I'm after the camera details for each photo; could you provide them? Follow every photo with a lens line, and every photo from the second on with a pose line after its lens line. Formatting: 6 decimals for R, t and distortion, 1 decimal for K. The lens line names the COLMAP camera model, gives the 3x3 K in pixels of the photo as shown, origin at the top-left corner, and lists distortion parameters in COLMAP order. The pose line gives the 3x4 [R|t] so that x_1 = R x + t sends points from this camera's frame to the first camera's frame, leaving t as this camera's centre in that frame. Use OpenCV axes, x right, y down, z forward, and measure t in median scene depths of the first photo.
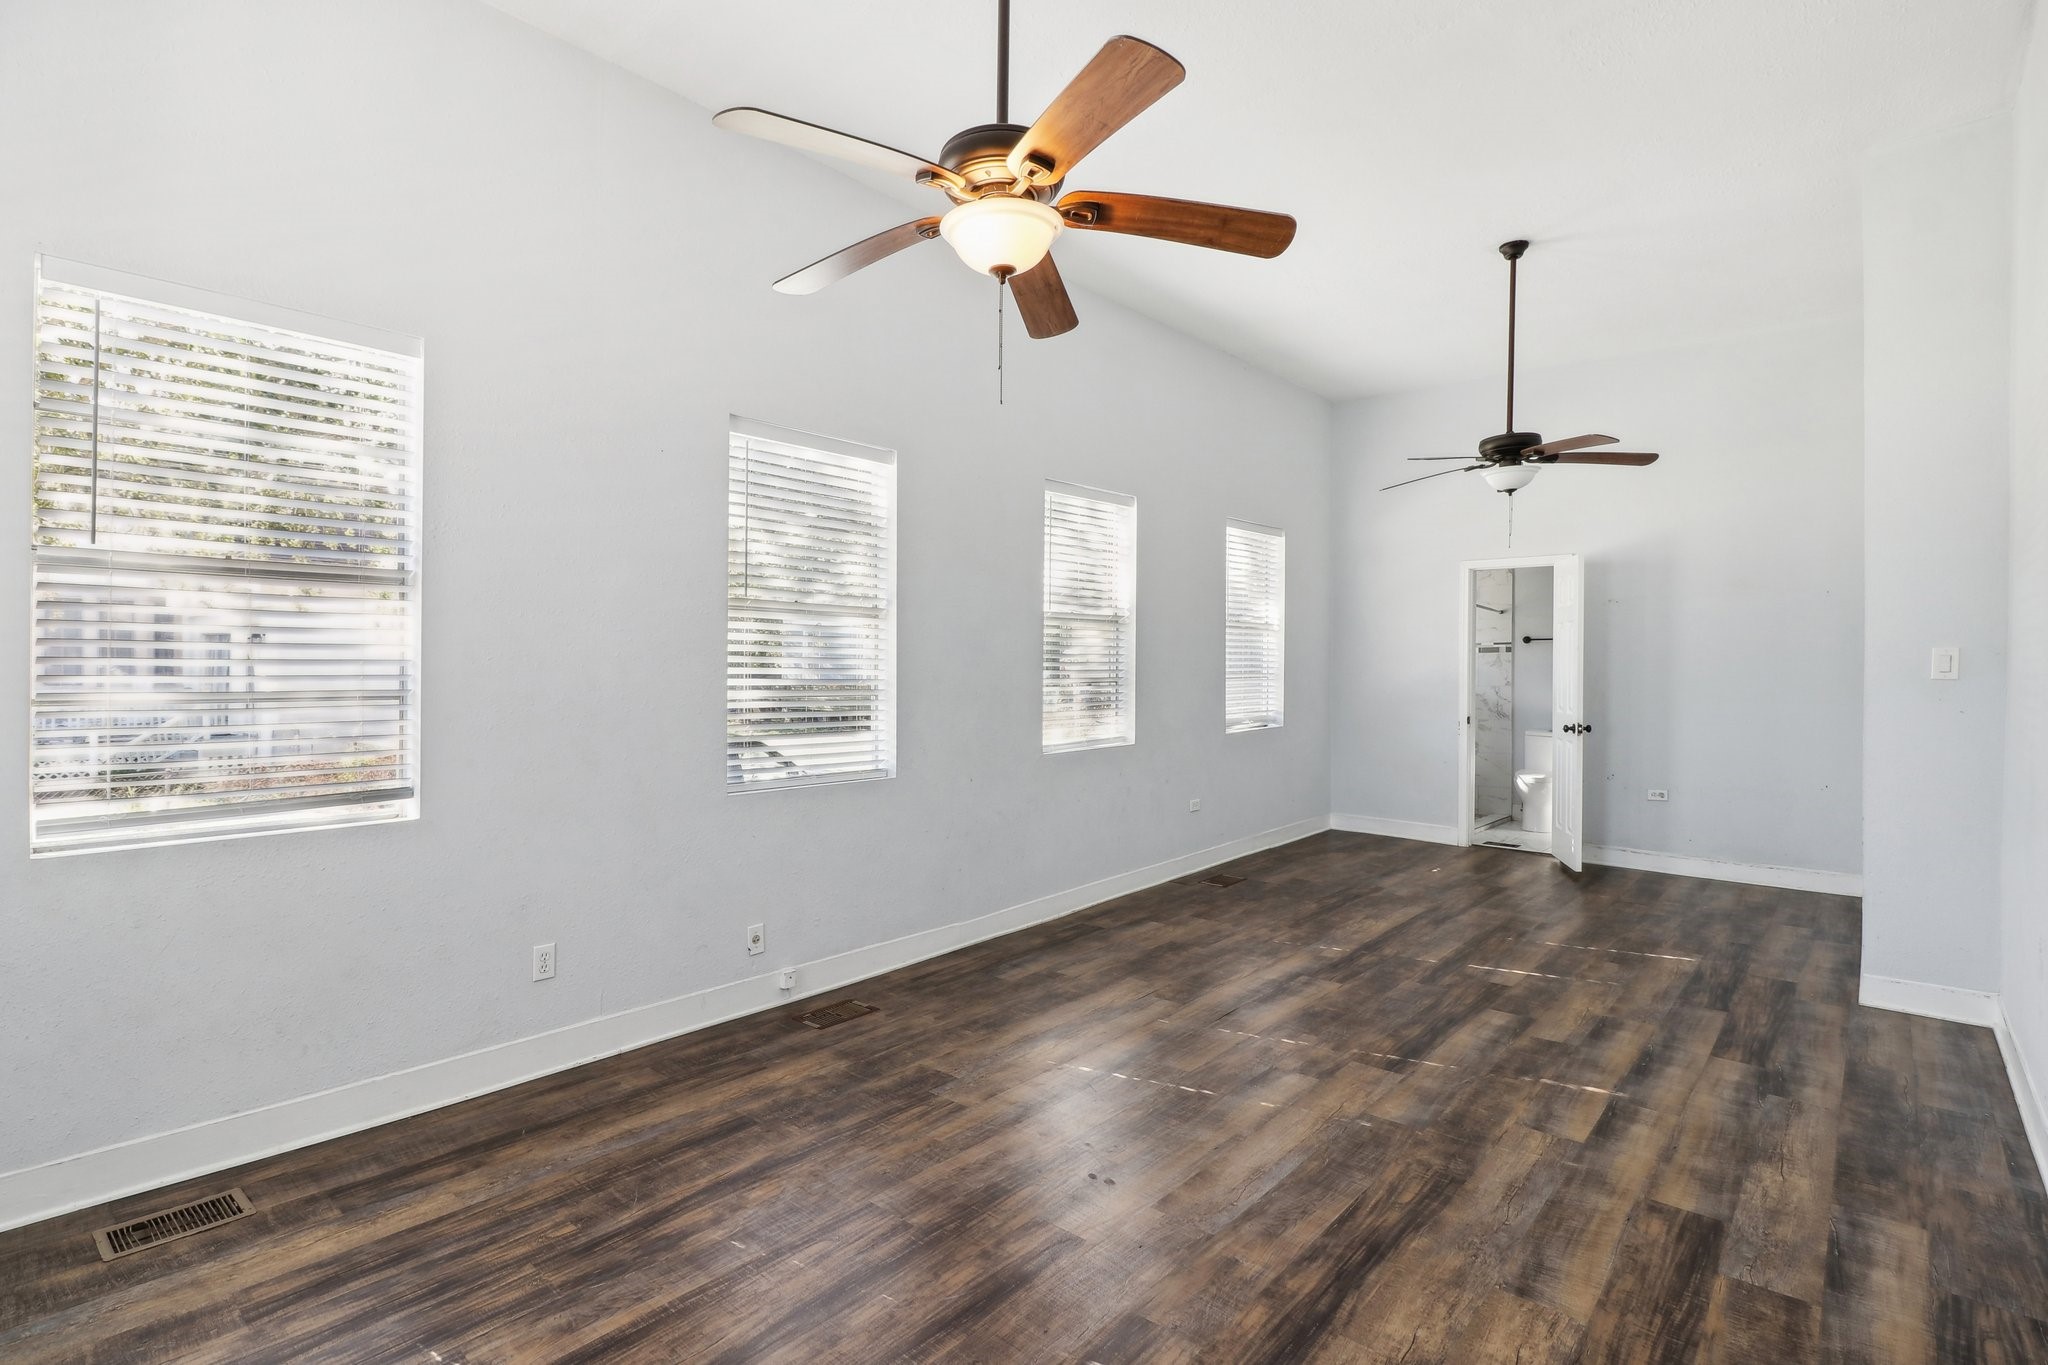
lens RADIAL K [[976.6, 0, 1023.1], [0, 976.6, 677.2], [0, 0, 1]] dist [-0.003534, -0.012446]
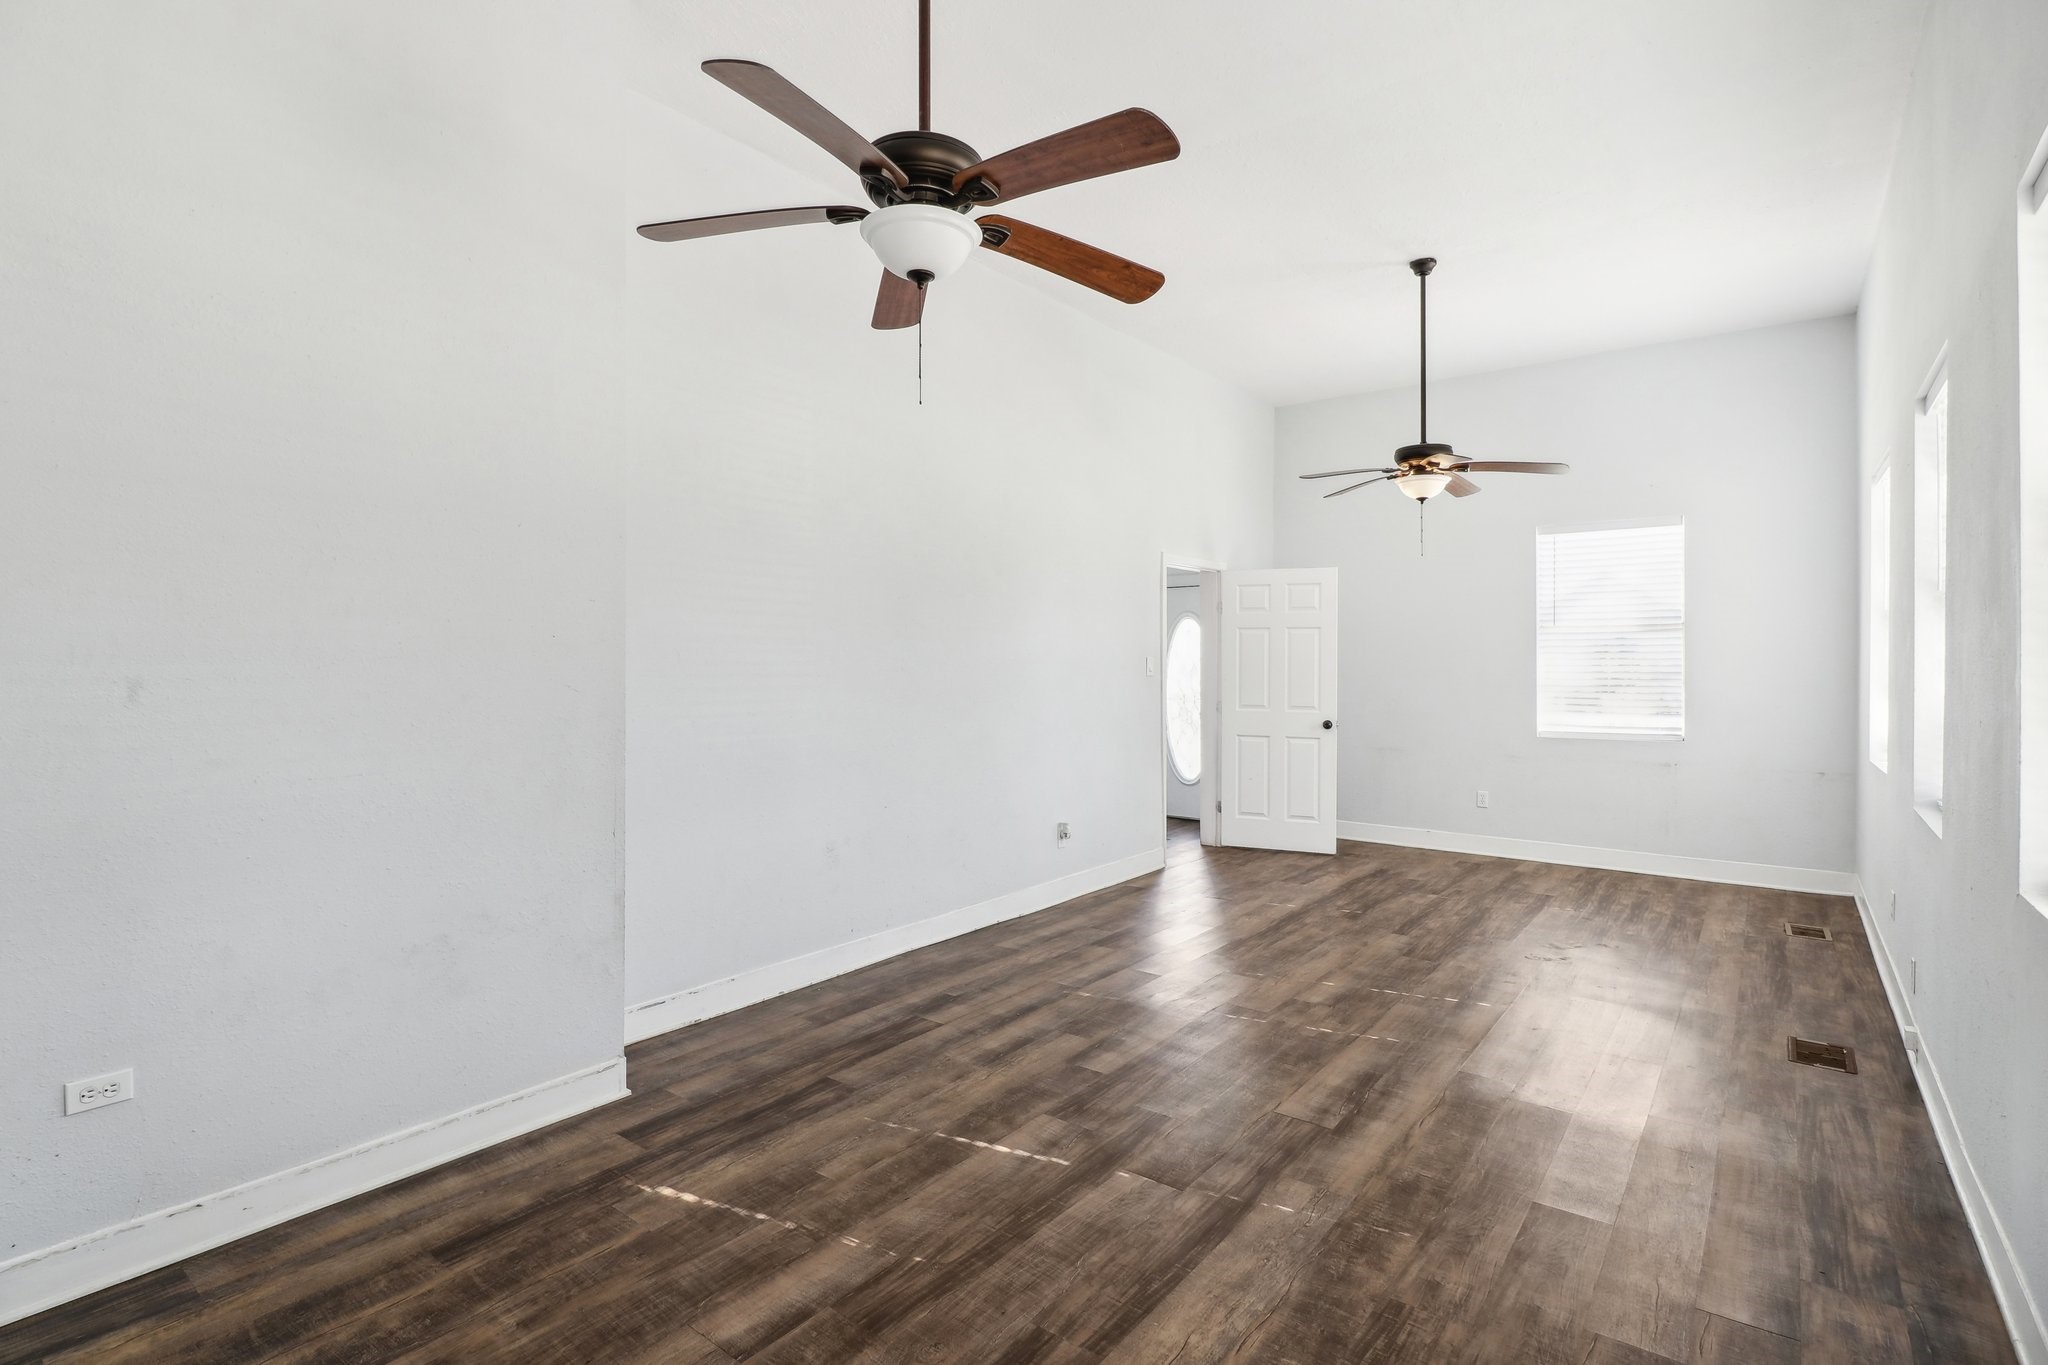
lens RADIAL K [[976.6, 0, 1026.6], [0, 976.6, 673.1], [0, 0, 1]] dist [-0.003534, -0.012446]
pose [[-0.997925, -0.001559, -0.064375, 0.672757], [-0.002481, 0.999895, 0.014247, -0.021916], [0.064346, 0.014377, -0.997824, 2.052623]]
